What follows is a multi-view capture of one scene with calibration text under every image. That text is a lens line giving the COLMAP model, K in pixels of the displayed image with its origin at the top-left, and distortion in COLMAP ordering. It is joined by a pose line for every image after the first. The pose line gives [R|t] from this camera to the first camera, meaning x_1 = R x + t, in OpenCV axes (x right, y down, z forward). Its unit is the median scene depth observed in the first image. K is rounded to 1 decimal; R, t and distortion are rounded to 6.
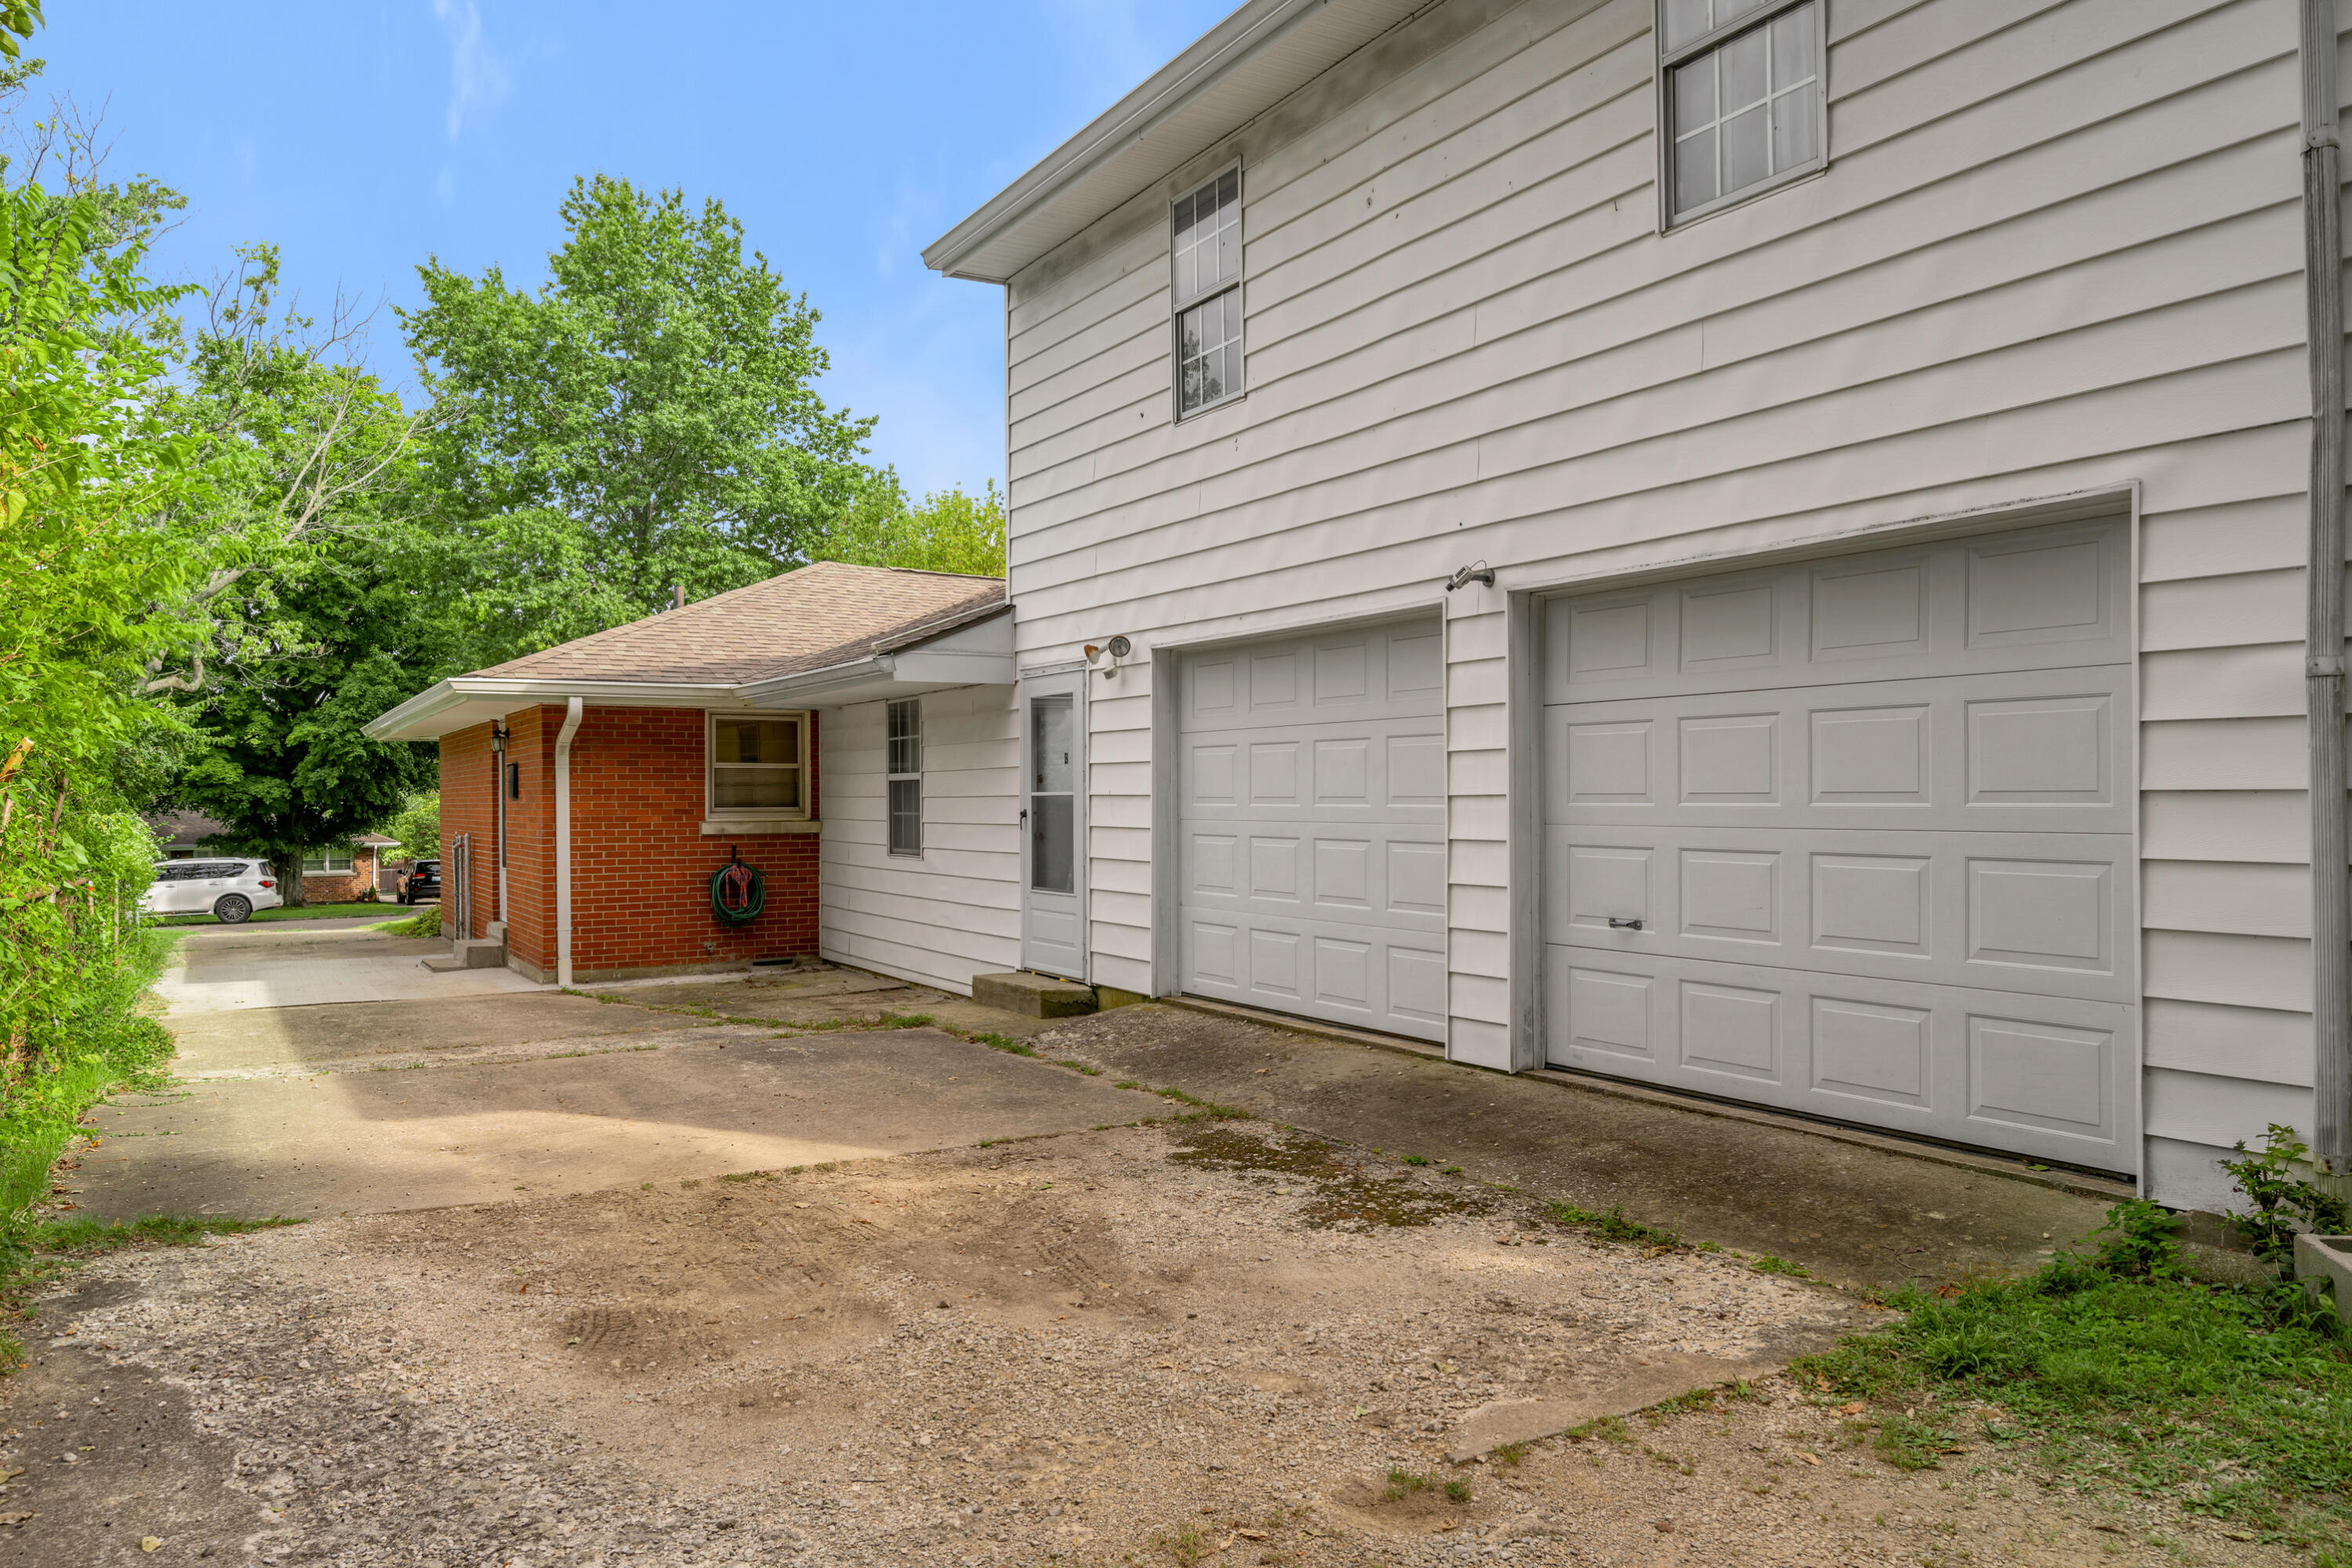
lens RADIAL K [[1536.6, 0, 1132.3], [0, 1536.6, 797.5], [0, 0, 1]] dist [-0.017744, 0.005092]
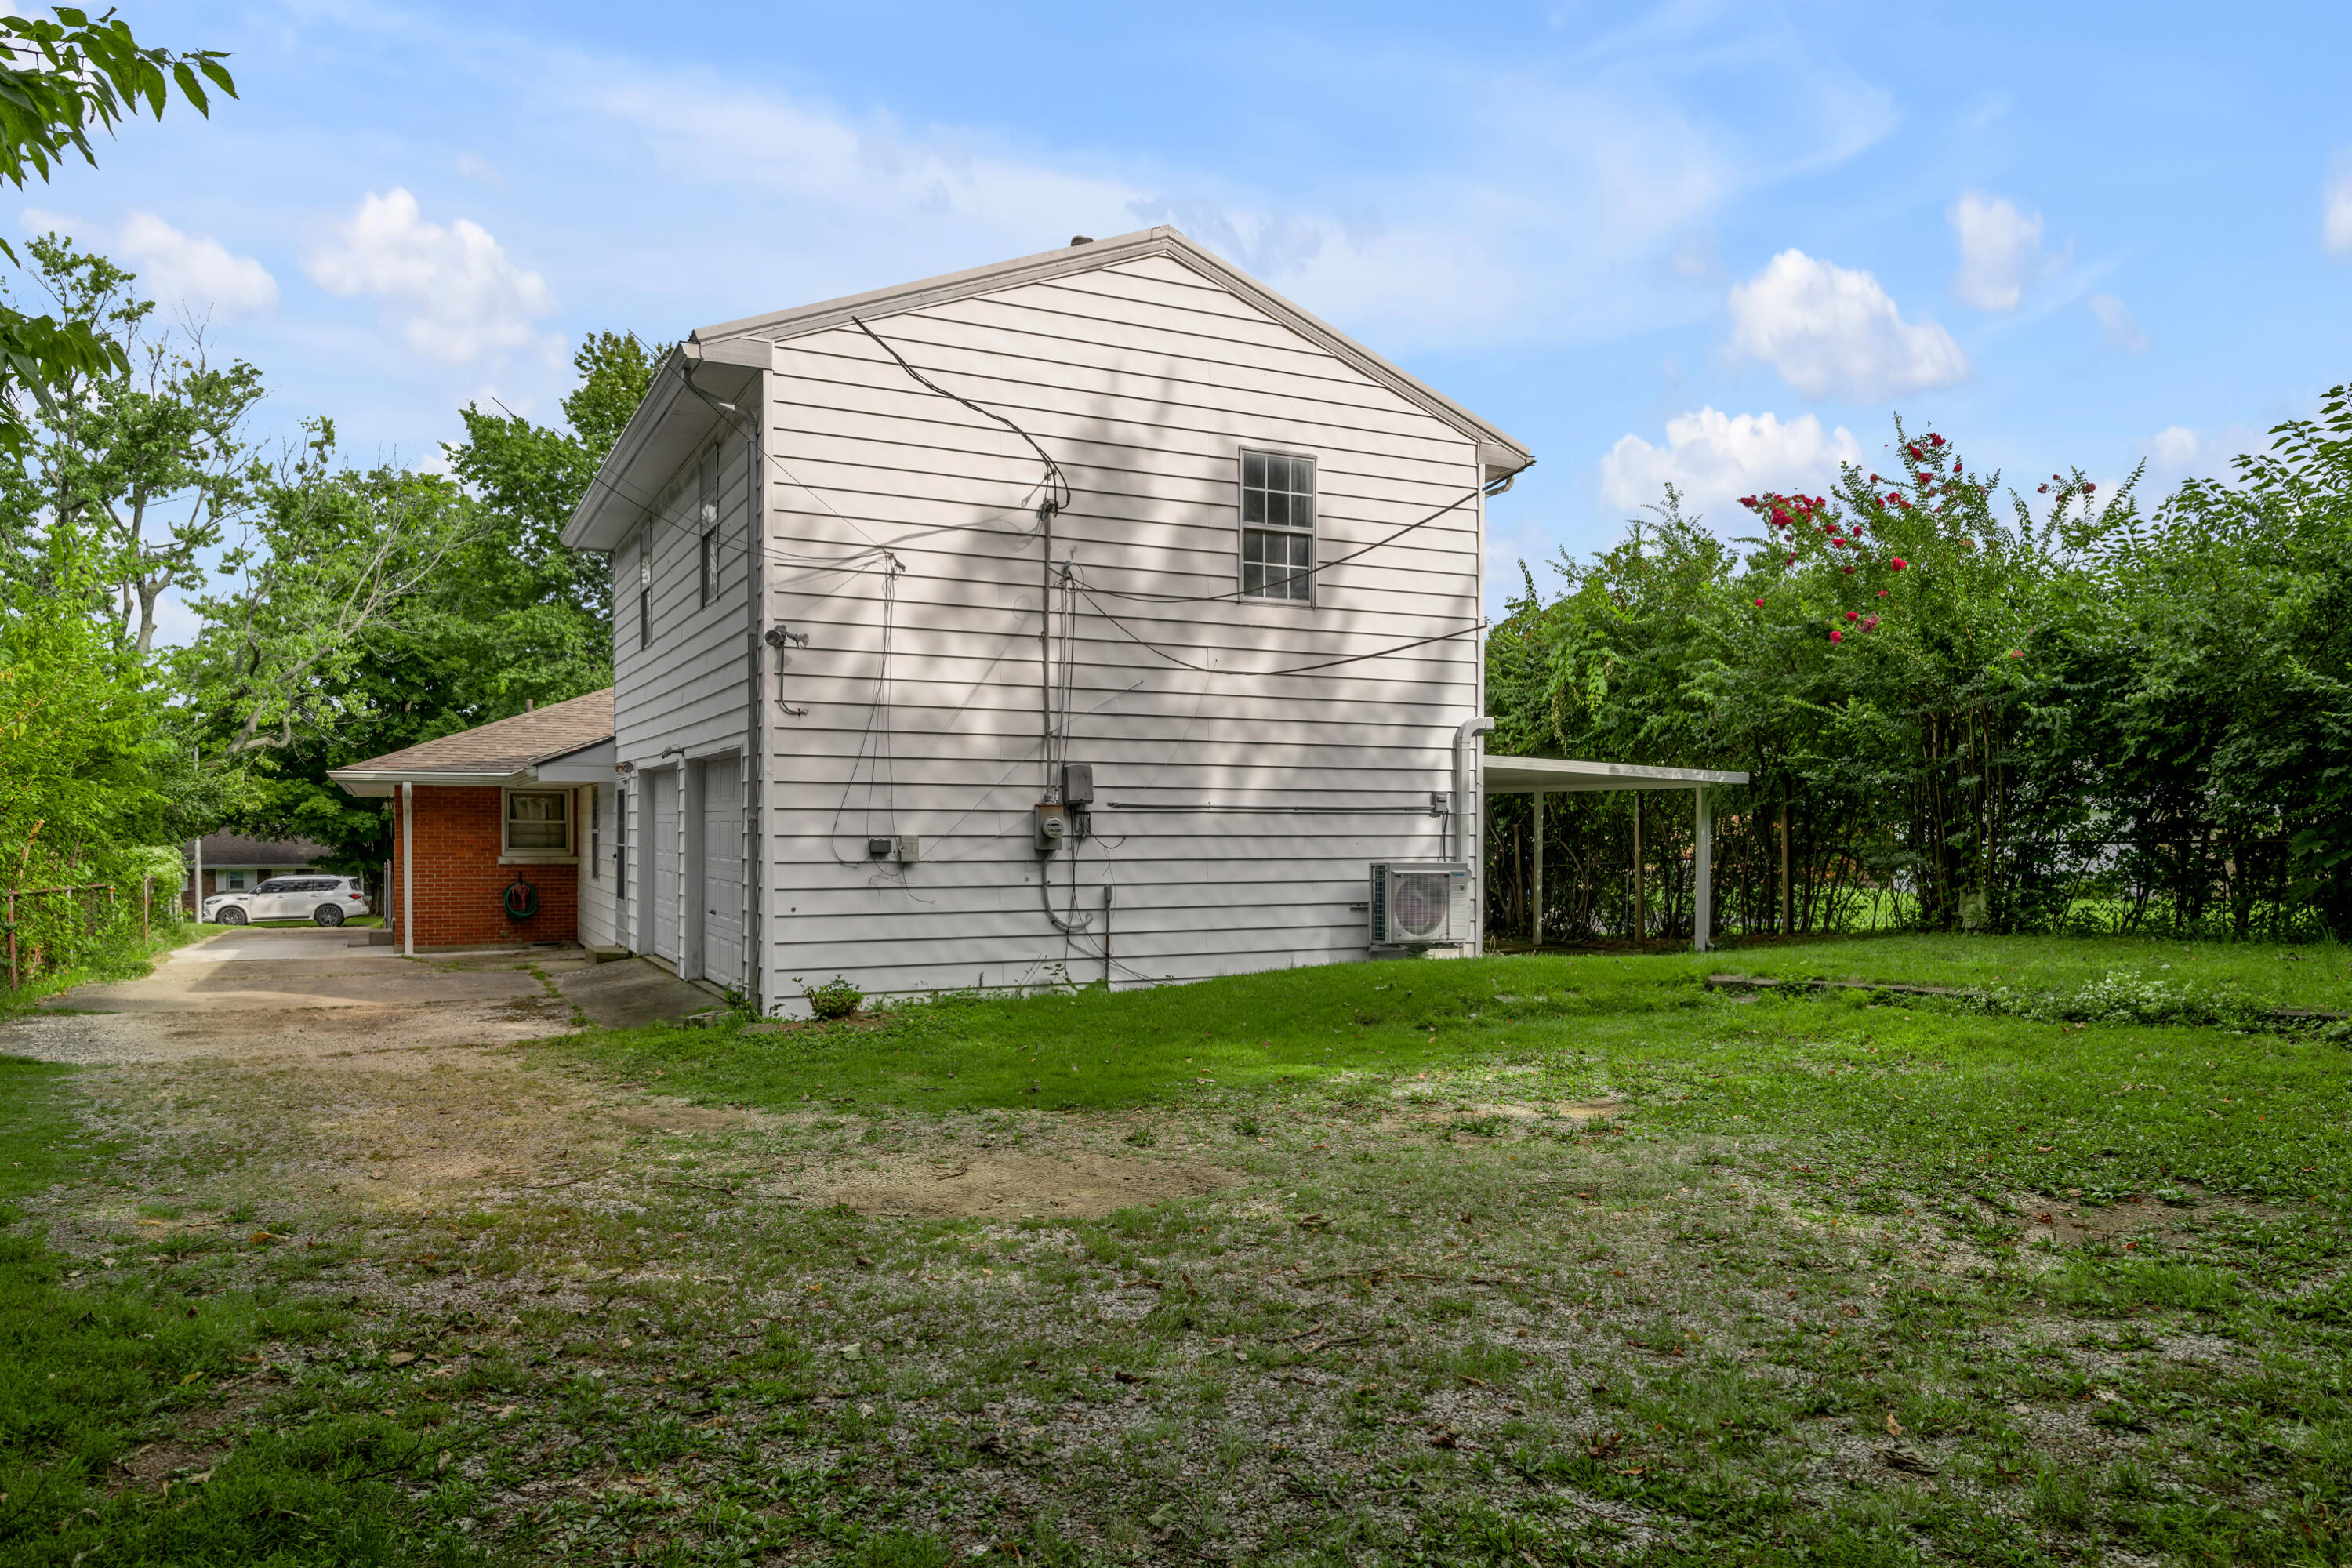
lens RADIAL K [[1536.6, 0, 1179.7], [0, 1536.6, 856.3], [0, 0, 1]] dist [-0.017744, 0.005092]
pose [[0.997207, 0.014812, -0.073198, 0.282063], [-0.013533, 0.999747, 0.017950, -0.011640], [0.073445, -0.016909, 0.997156, -0.284626]]
